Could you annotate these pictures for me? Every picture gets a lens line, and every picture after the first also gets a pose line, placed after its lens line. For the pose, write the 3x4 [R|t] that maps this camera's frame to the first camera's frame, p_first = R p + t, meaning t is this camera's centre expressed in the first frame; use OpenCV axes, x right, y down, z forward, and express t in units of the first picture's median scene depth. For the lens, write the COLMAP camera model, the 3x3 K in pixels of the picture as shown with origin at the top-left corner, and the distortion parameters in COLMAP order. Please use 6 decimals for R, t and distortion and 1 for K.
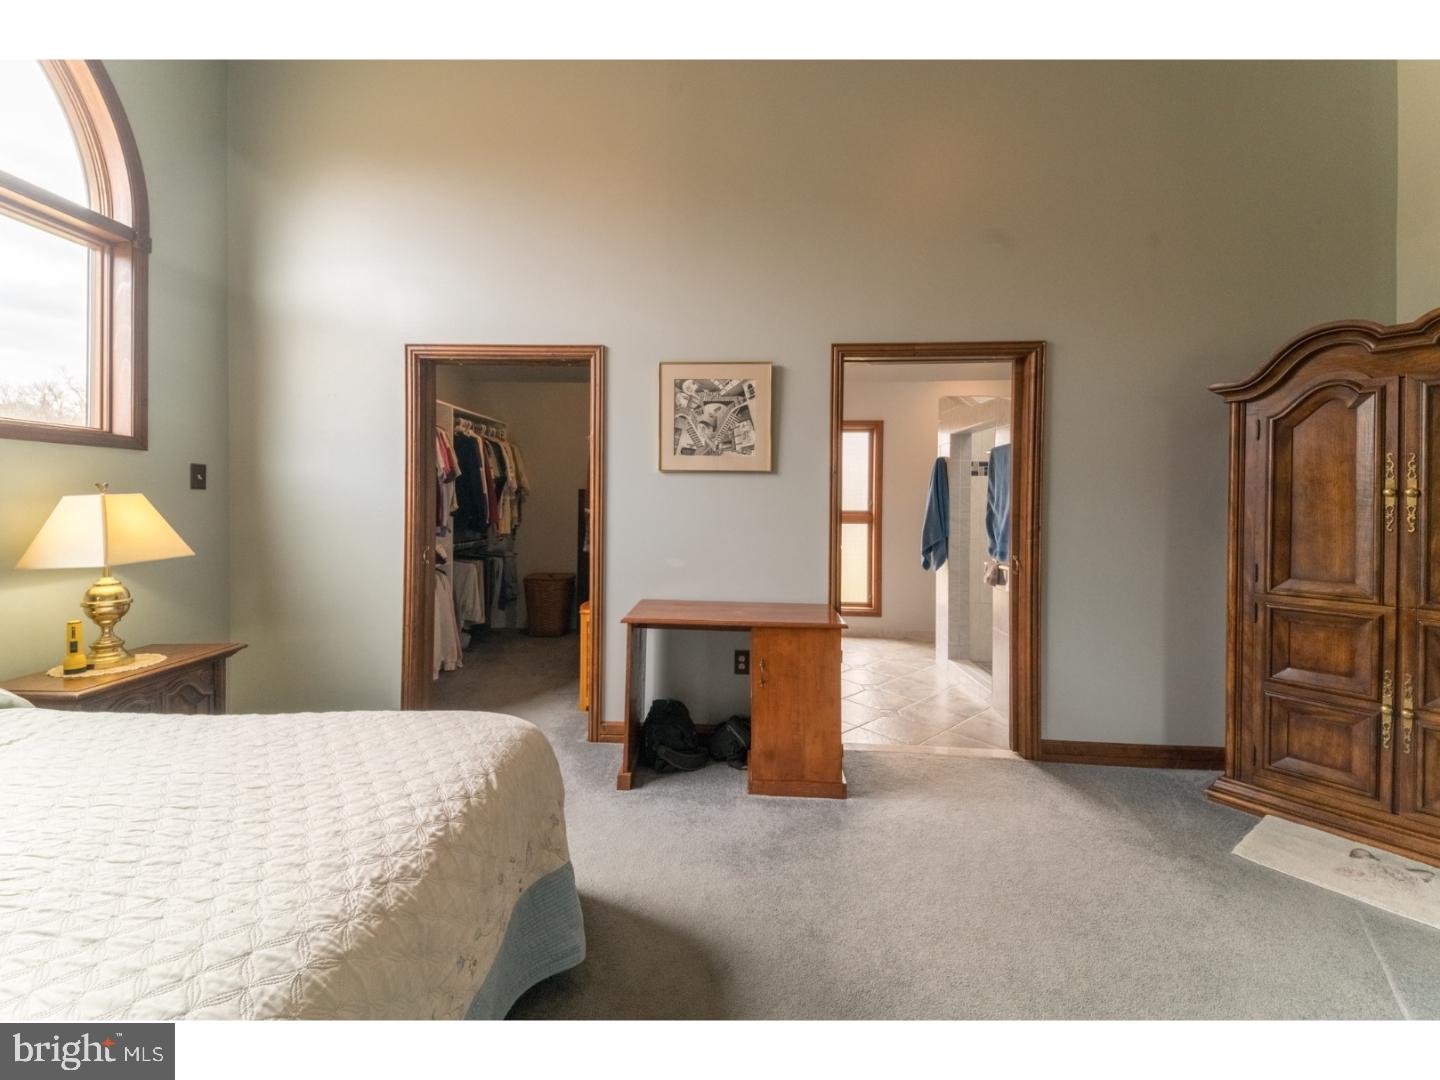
lens RADIAL K [[569.2, 0, 711.9], [0, 569.2, 504.1], [0, 0, 1]] dist [0.070368, -0.026537]
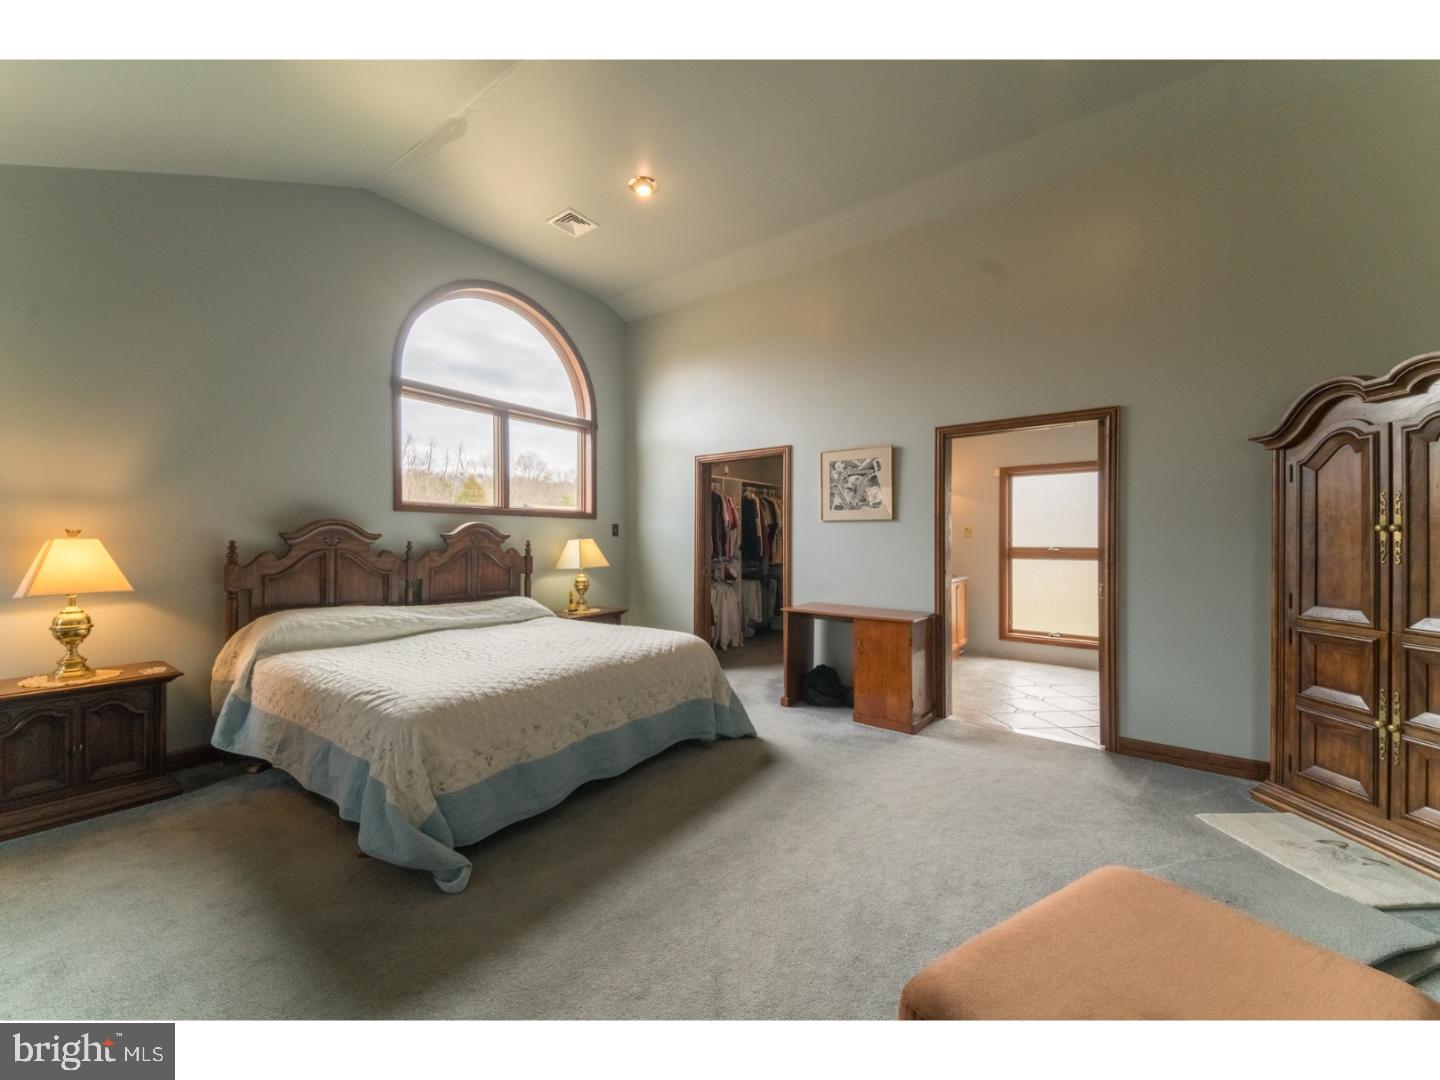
lens RADIAL K [[567.3, 0, 740.8], [0, 567.3, 537.9], [0, 0, 1]] dist [0.078960, -0.032340]
pose [[0.844198, -0.009356, -0.535949, 0.559762], [0.004383, 0.999935, -0.010551, 0.004144], [0.536013, 0.006558, 0.844184, -0.441160]]
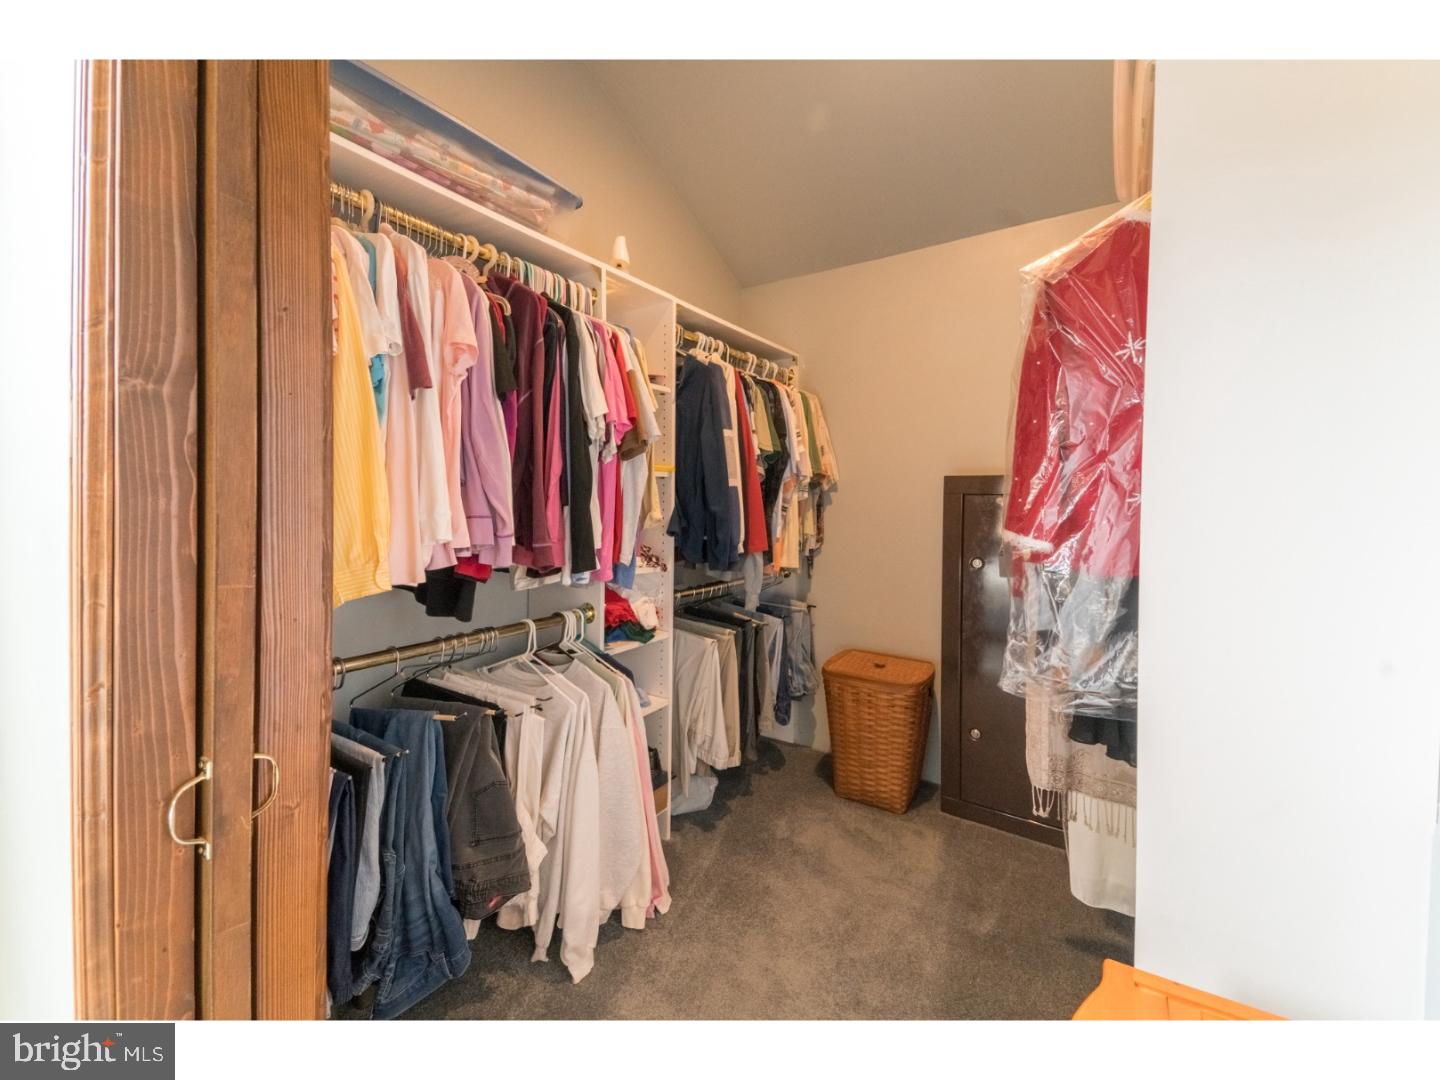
lens RADIAL K [[569.2, 0, 711.9], [0, 569.2, 504.1], [0, 0, 1]] dist [0.070368, -0.026537]
pose [[0.846749, 0.008205, -0.531930, -0.264735], [-0.007790, 0.999965, 0.003024, -0.009229], [0.531936, 0.001584, 0.846783, 0.941255]]
